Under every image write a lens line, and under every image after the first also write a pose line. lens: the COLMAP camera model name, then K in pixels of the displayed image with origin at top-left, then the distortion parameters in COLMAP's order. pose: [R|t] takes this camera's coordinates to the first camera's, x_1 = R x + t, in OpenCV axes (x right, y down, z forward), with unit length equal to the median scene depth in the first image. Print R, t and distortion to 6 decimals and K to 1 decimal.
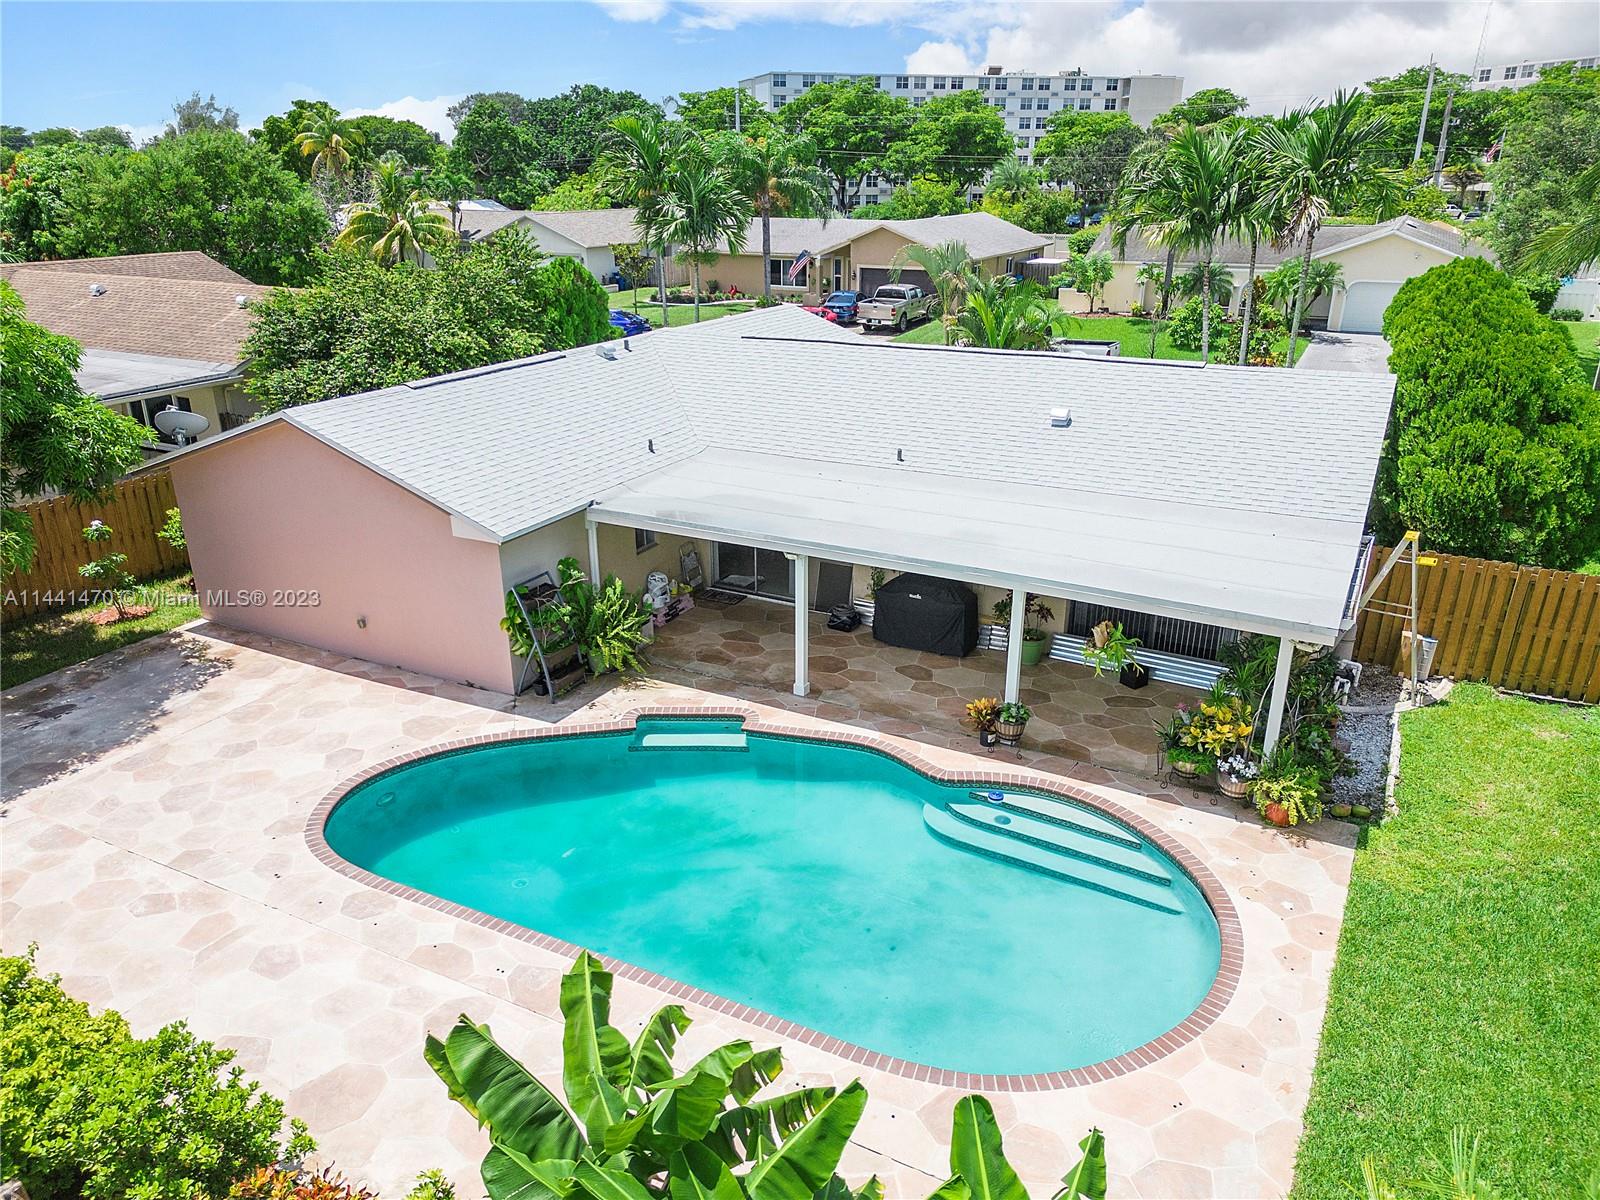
lens RADIAL K [[1139.5, 0, 794.2], [0, 1139.5, 603.5], [0, 0, 1]] dist [0.044619, -0.006042]
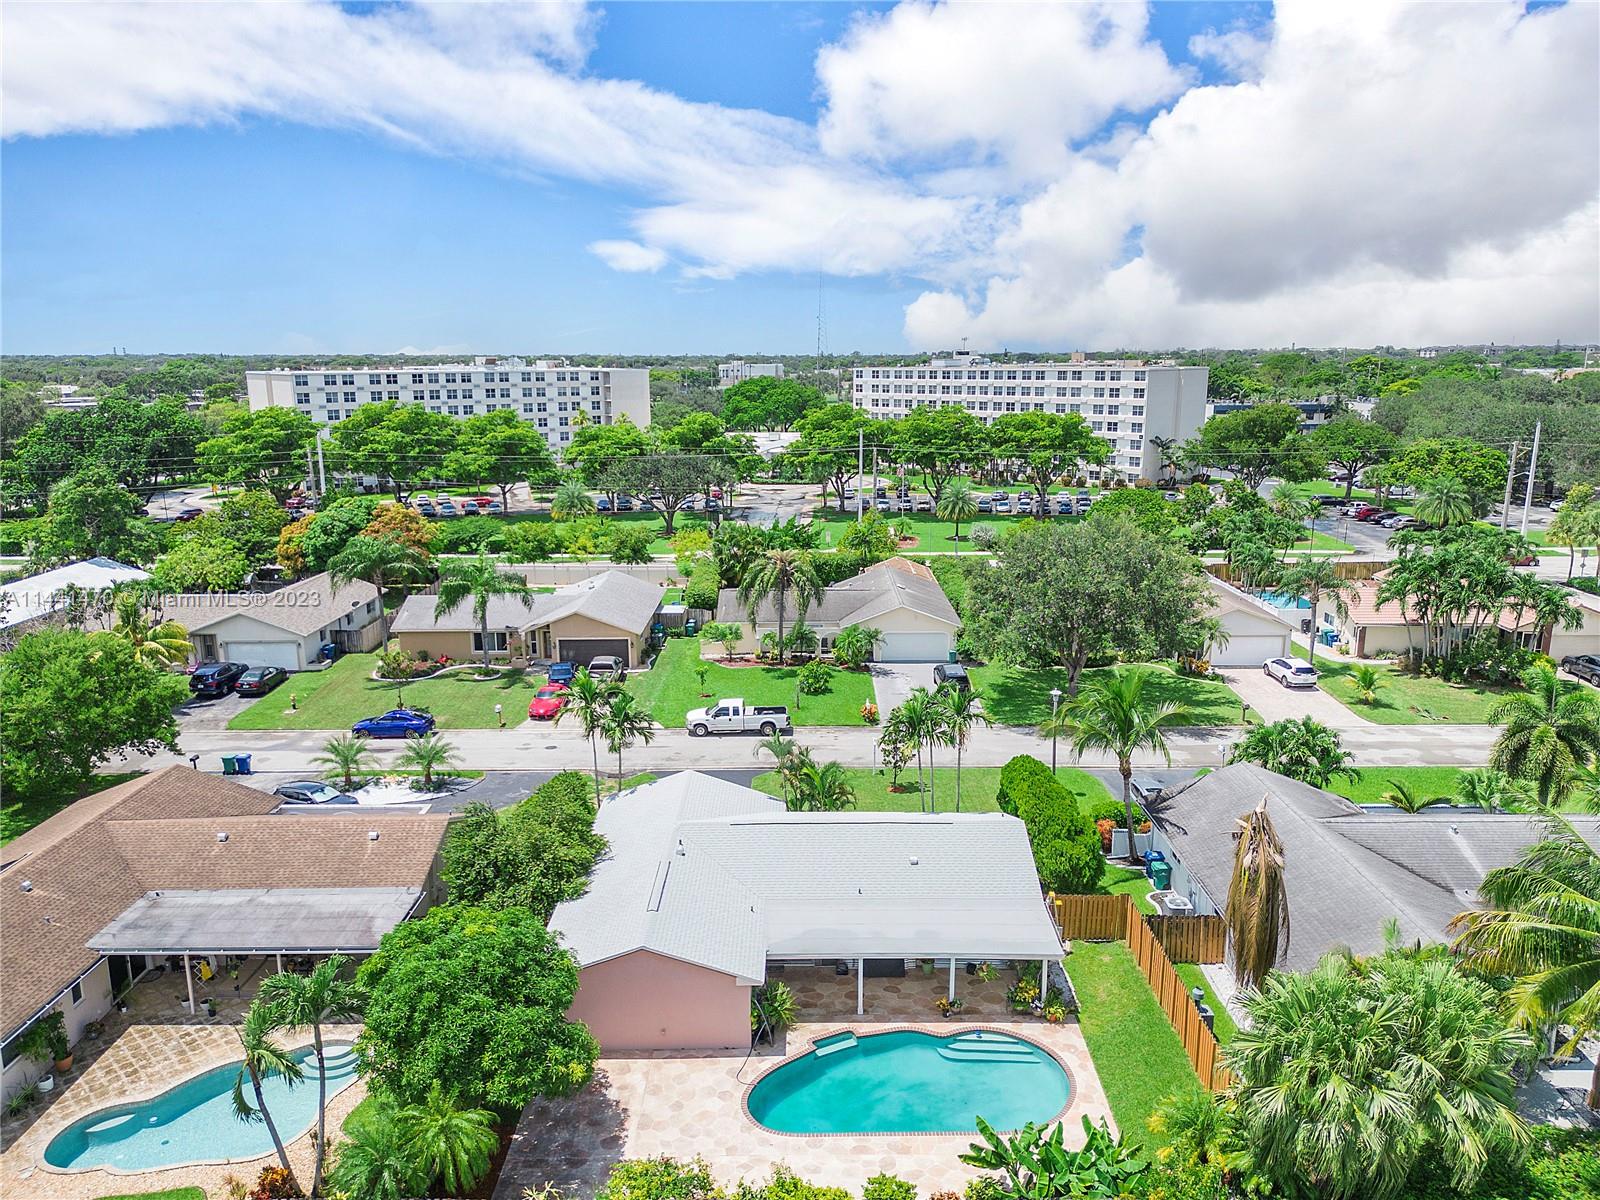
lens RADIAL K [[1139.5, 0, 798.2], [0, 1139.5, 599.3], [0, 0, 1]] dist [0.044619, -0.006042]
pose [[0.887064, -0.102649, 0.450089, -1.145021], [0.172172, 0.978185, -0.116238, -0.531329], [-0.428339, 0.180603, 0.885386, -1.262815]]
